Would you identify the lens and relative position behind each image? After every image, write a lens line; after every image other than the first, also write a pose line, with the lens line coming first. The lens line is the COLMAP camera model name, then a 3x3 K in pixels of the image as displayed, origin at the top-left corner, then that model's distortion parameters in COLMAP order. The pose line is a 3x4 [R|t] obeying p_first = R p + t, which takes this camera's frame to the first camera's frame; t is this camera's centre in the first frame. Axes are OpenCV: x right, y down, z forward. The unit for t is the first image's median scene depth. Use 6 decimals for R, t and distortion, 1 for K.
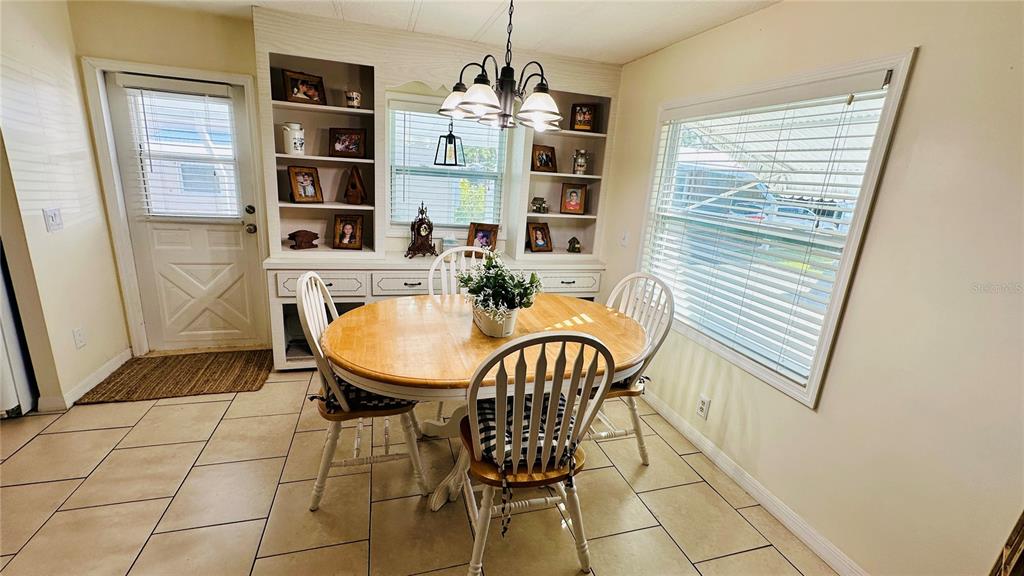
lens RADIAL K [[430.3, 0, 512.0], [0, 430.3, 288.0], [0, 0, 1]] dist [-0.000341, 0.000000]
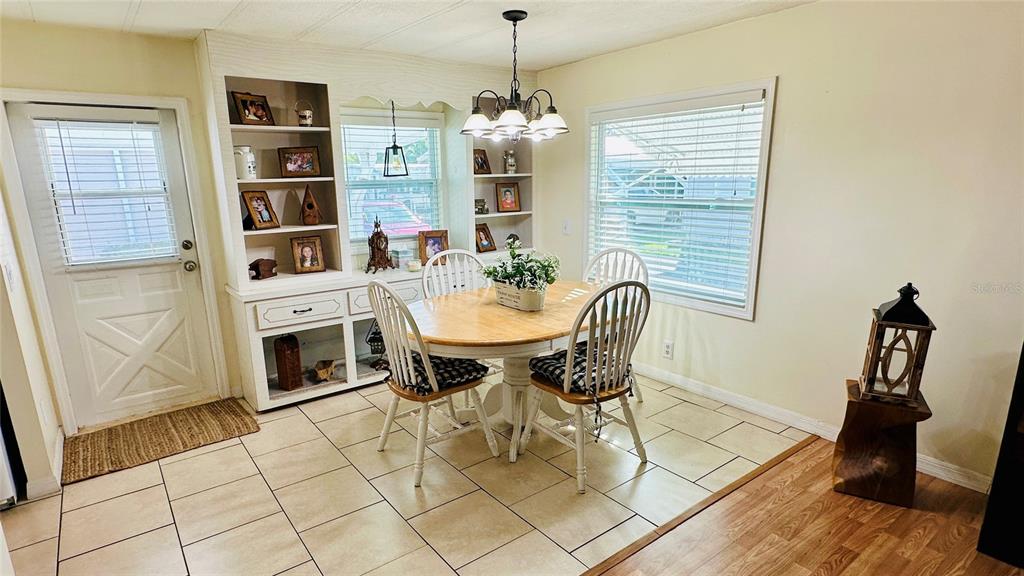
lens RADIAL K [[540.4, 0, 503.8], [0, 540.4, 310.3], [0, 0, 1]] dist [0.001132, 0.000371]
pose [[0.934158, -0.167226, 0.315254, -0.390404], [0.170521, 0.985202, 0.017311, 0.046066], [-0.313484, 0.037586, 0.948849, -0.277197]]
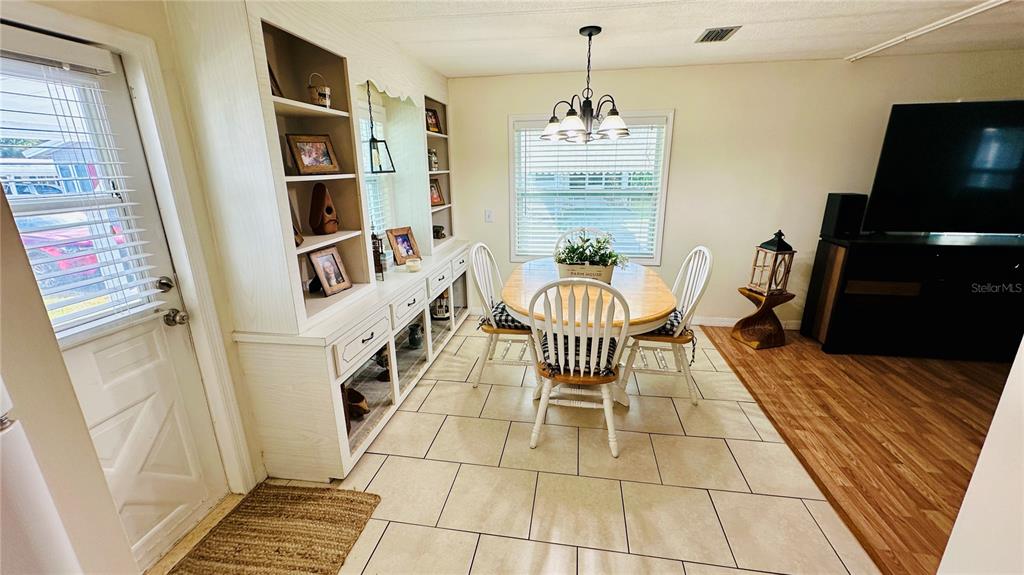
lens RADIAL K [[403.7, 0, 512.0], [0, 403.7, 287.5], [0, 0, 1]] dist [0.000837, 0.000092]
pose [[0.437260, -0.325976, 0.838179, -0.891472], [0.275434, 0.935752, 0.220235, -0.179310], [-0.856119, 0.134563, 0.498952, 0.384549]]
